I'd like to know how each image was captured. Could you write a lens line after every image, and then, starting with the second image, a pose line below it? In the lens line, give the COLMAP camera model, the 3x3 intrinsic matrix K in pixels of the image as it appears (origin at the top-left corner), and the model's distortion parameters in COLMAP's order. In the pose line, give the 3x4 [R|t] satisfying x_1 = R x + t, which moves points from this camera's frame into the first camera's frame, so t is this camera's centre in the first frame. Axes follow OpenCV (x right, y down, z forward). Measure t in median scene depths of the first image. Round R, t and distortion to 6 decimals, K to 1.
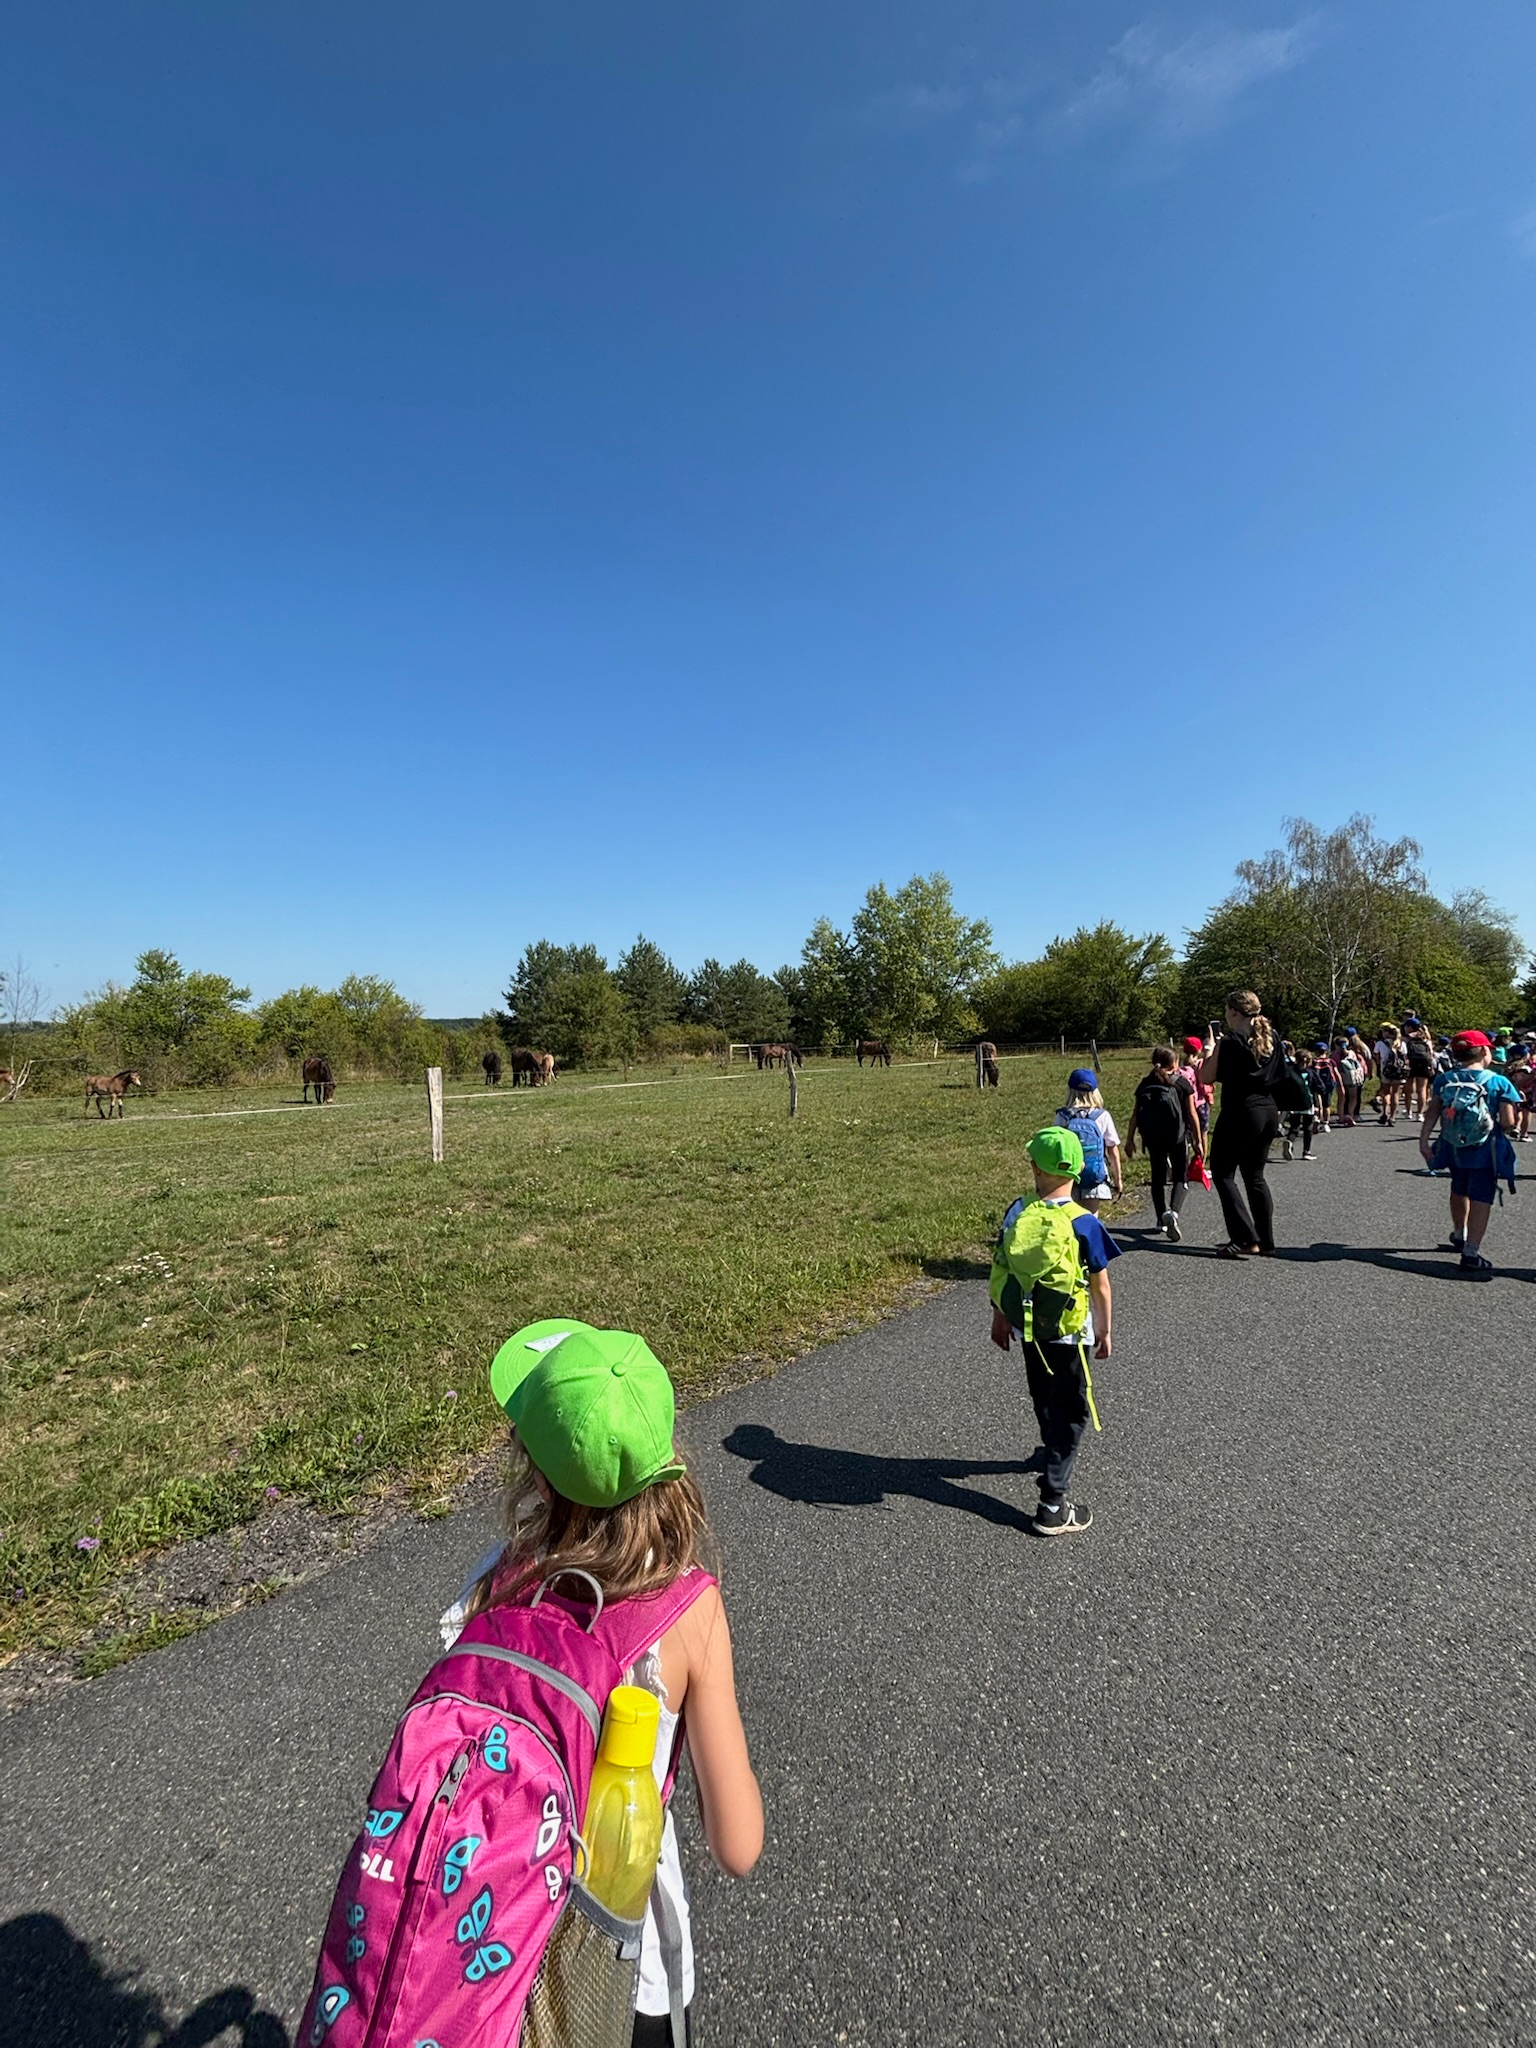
lens RADIAL K [[849.2, 0, 776.5], [0, 849.2, 1035.3], [0, 0, 1]] dist [0.010221, -0.000198]
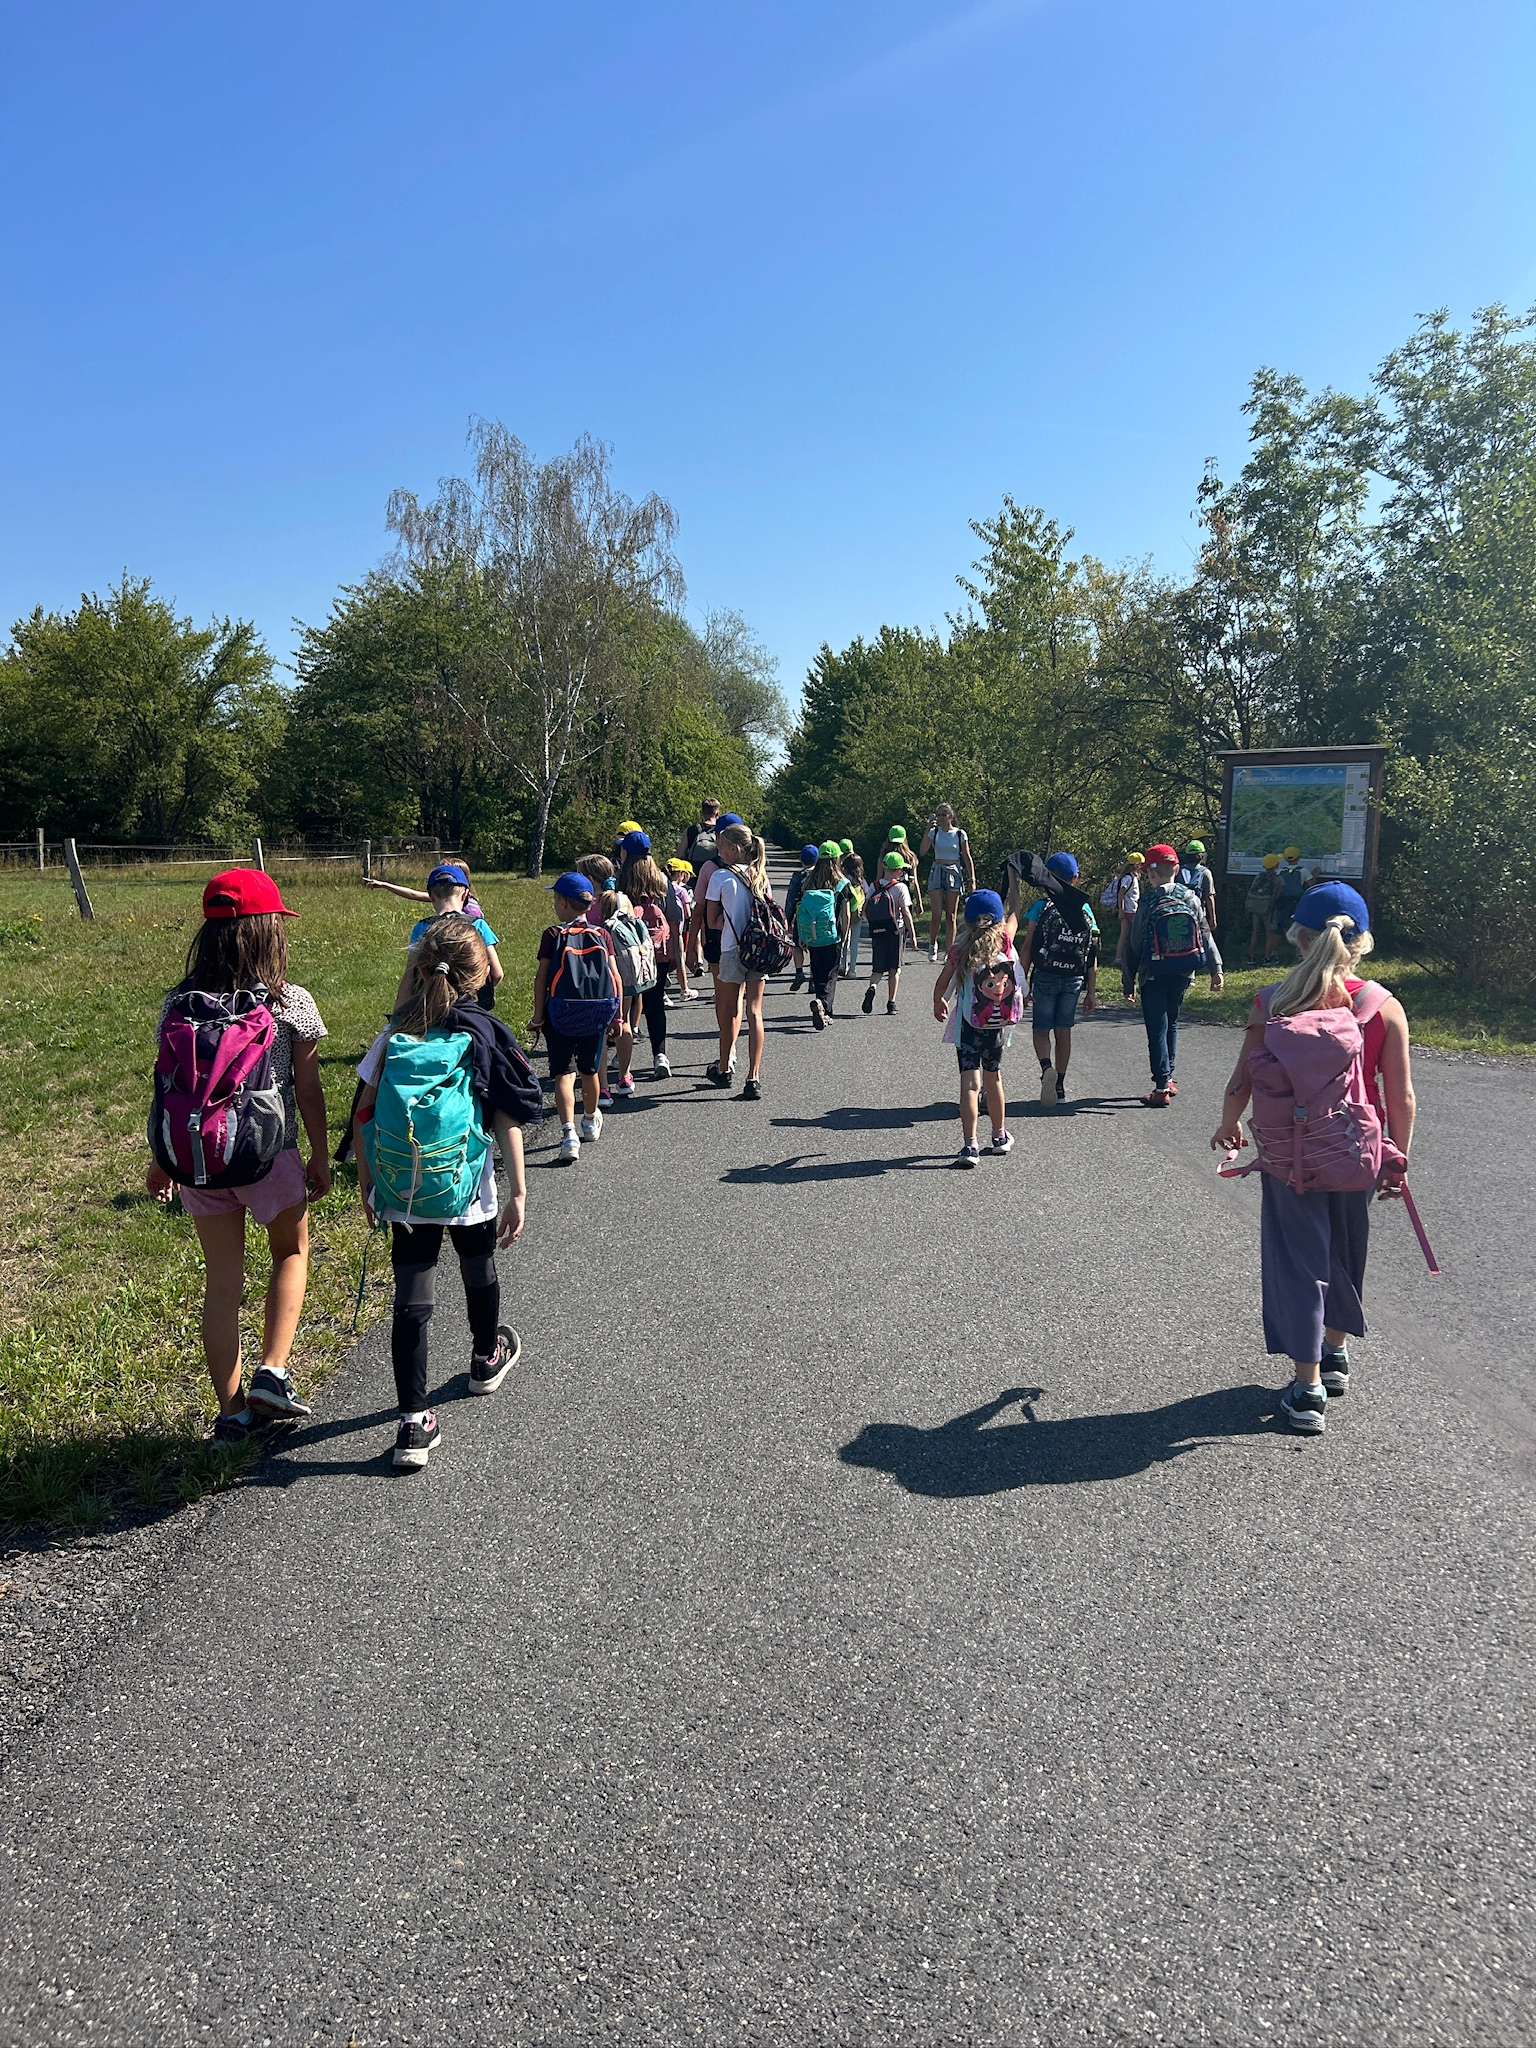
lens RADIAL K [[1571.2, 0, 761.9], [0, 1571.2, 1035.9], [0, 0, 1]] dist [0.047302, -0.039205]
pose [[0.748587, -0.054704, 0.660776, 0.060581], [-0.032718, 0.992329, 0.119219, -0.002240], [-0.662228, -0.110865, 0.741055, 0.108545]]
